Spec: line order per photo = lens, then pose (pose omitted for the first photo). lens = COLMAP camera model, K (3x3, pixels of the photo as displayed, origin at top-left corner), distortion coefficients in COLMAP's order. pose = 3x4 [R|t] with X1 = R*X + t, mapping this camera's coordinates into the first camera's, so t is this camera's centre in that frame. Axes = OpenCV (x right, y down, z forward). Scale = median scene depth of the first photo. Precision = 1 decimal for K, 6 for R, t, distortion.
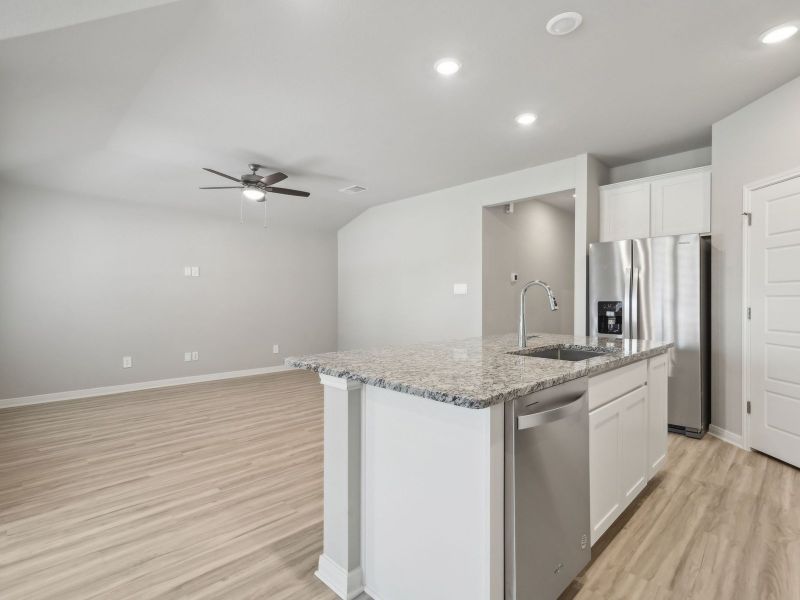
lens RADIAL K [[401.8, 0, 400.0], [0, 401.8, 300.0], [0, 0, 1]] dist [0.011438, -0.000817]
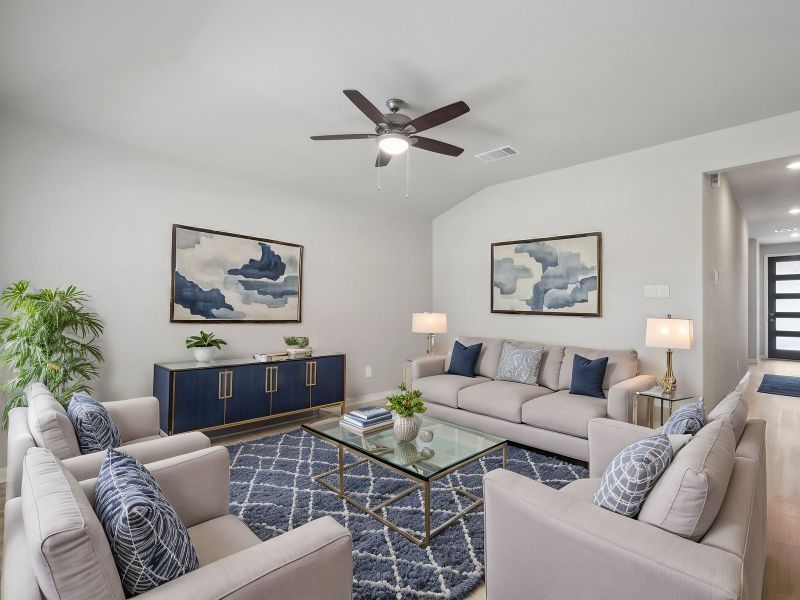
lens RADIAL K [[389.3, 0, 408.1], [0, 389.3, 301.8], [0, 0, 1]] dist [0.002218, 0.000460]
pose [[0.999869, 0.001712, 0.016106, -0.441547], [-0.001653, 0.999992, -0.003645, -0.006519], [-0.016112, 0.003618, 0.999864, 0.459101]]
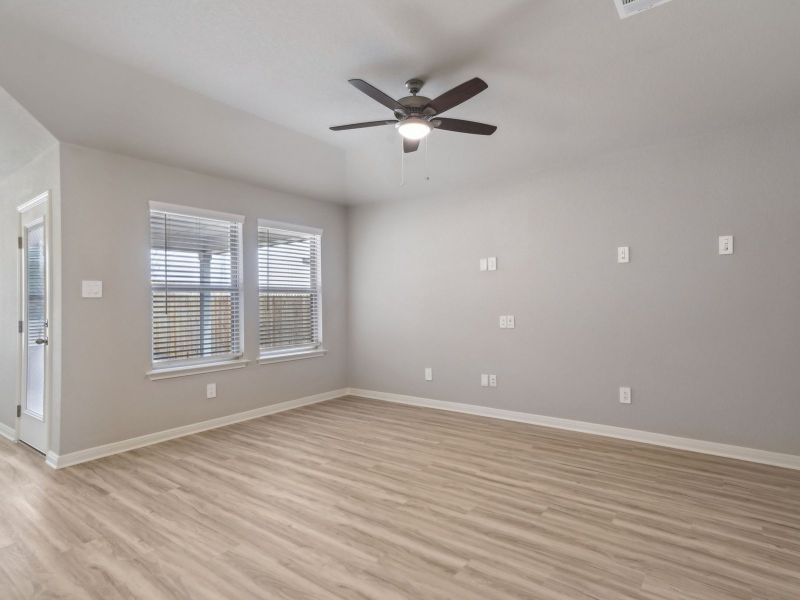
lens RADIAL K [[438.7, 0, 411.2], [0, 438.7, 307.5], [0, 0, 1]] dist [0.035214, 0.000150]
pose [[0.156134, 0.001118, -0.987735, 0.376904], [0.013448, 0.999904, 0.003258, 0.005014], [0.987644, -0.013792, 0.156104, 1.115812]]
